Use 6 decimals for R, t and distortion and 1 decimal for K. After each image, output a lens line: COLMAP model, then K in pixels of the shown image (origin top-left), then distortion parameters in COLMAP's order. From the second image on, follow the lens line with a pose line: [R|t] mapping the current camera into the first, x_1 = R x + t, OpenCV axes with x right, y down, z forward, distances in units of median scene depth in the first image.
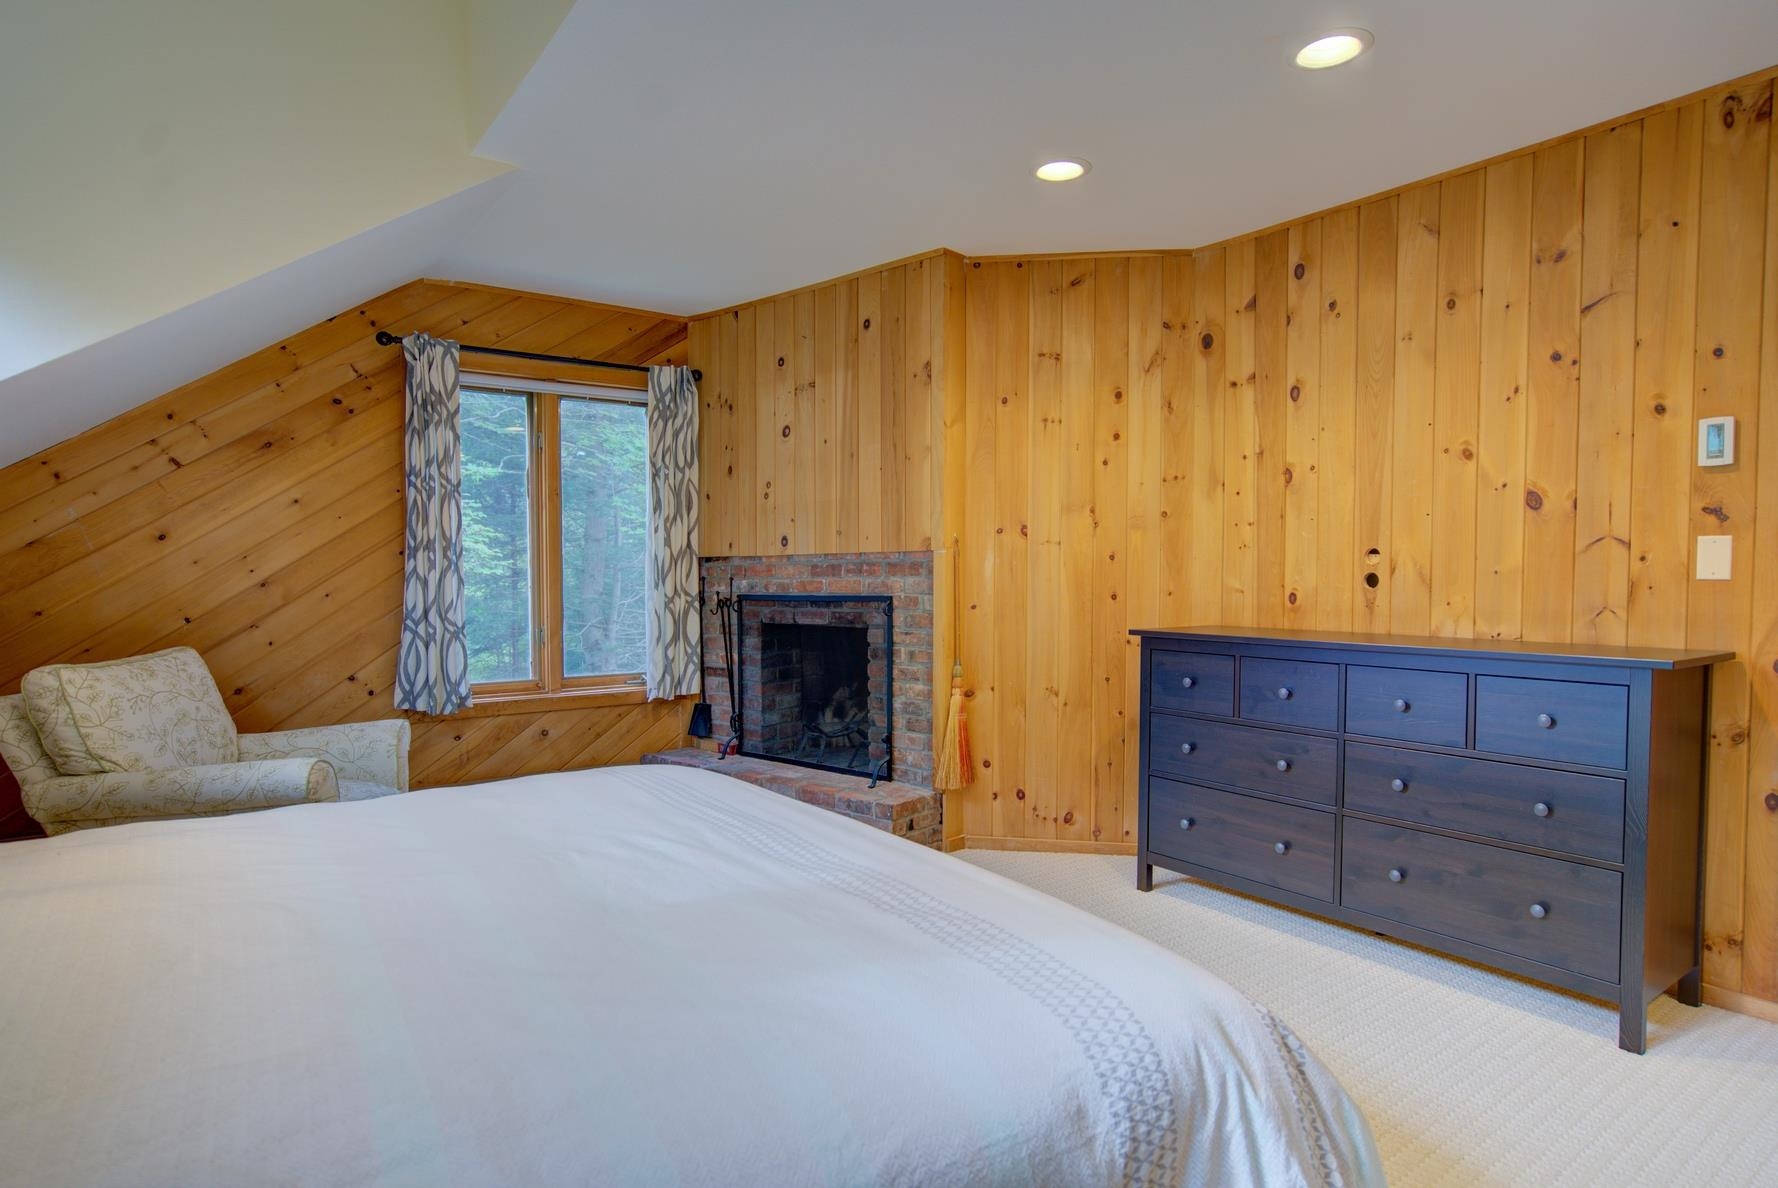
lens RADIAL K [[971.4, 0, 886.0], [0, 971.4, 605.1], [0, 0, 1]] dist [-0.044246, 0.031960]
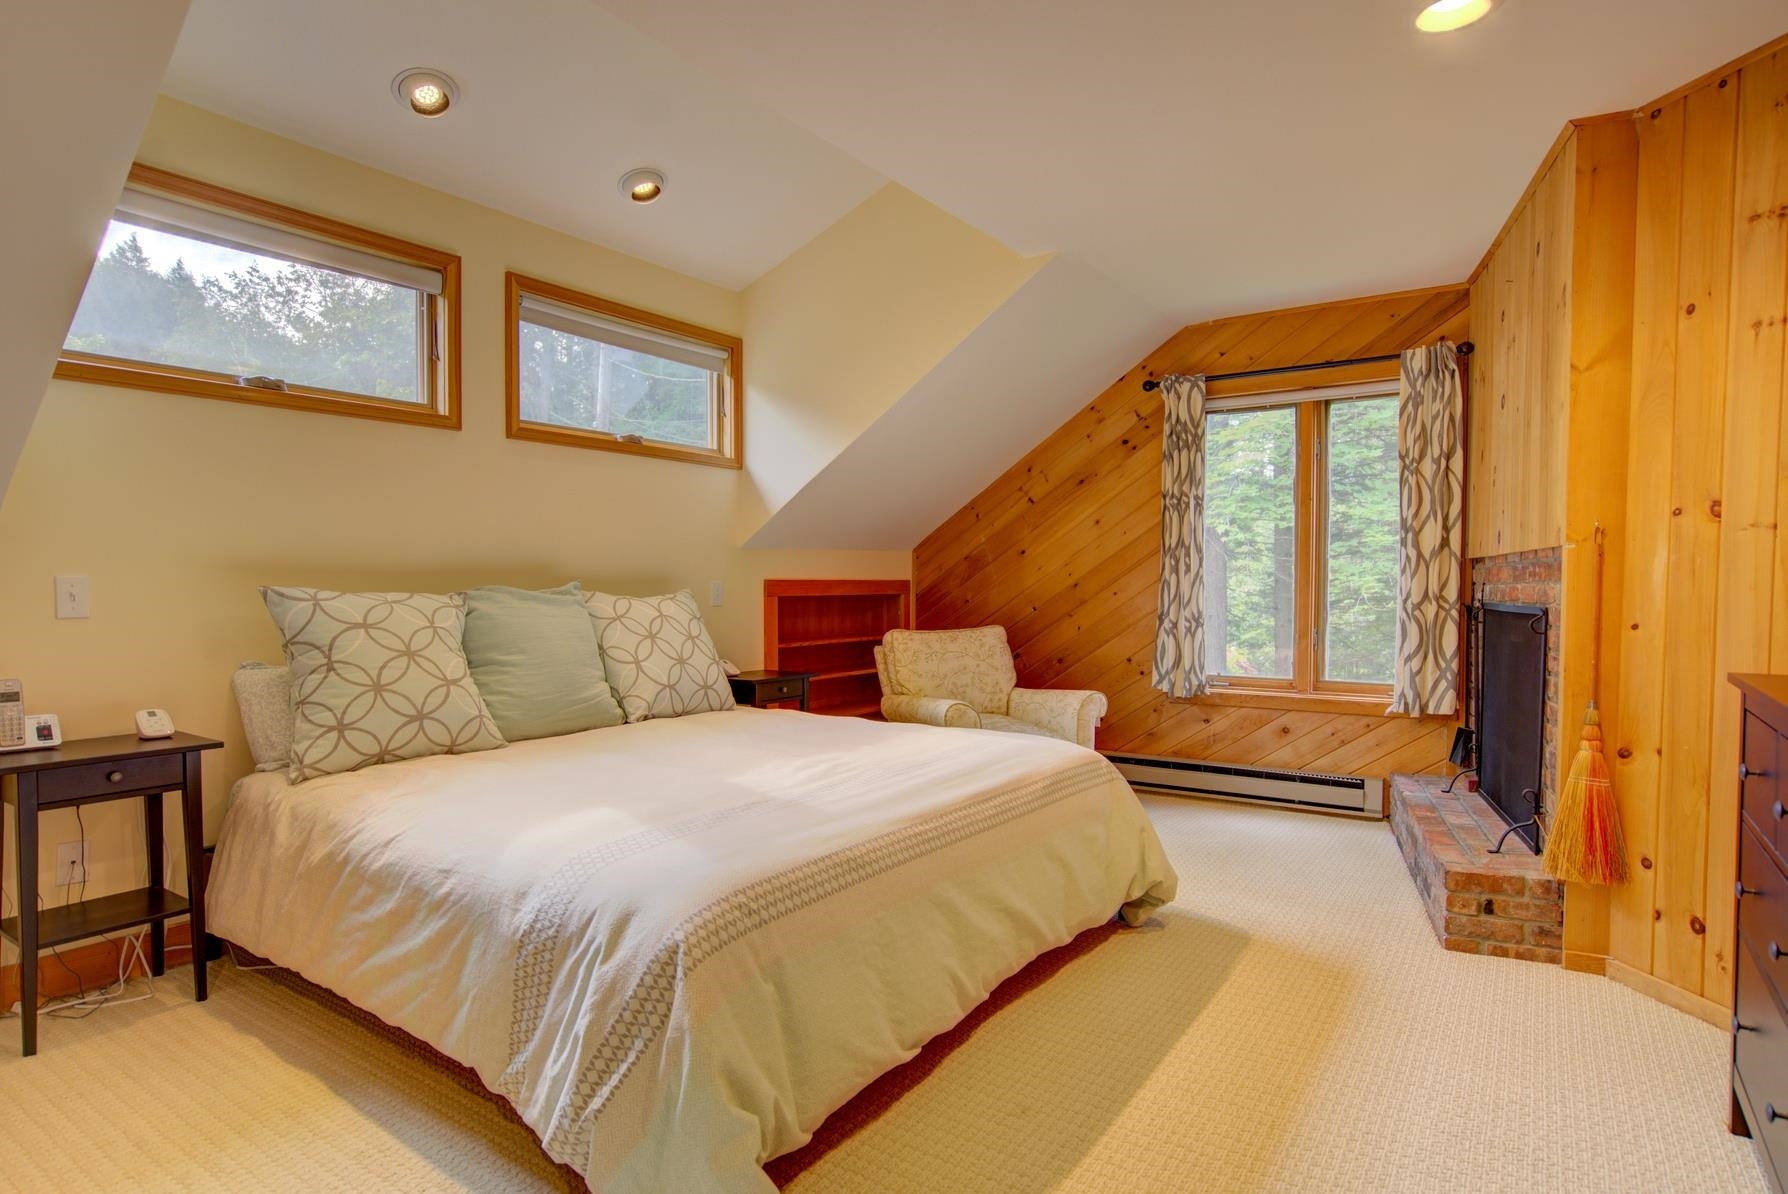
lens RADIAL K [[976.8, 0, 890.9], [0, 976.8, 608.2], [0, 0, 1]] dist [-0.044246, 0.031960]
pose [[0.322892, 0.030238, -0.945953, 0.556470], [-0.031662, 0.999275, 0.021135, -0.008711], [0.945906, 0.023126, 0.323615, 0.290843]]
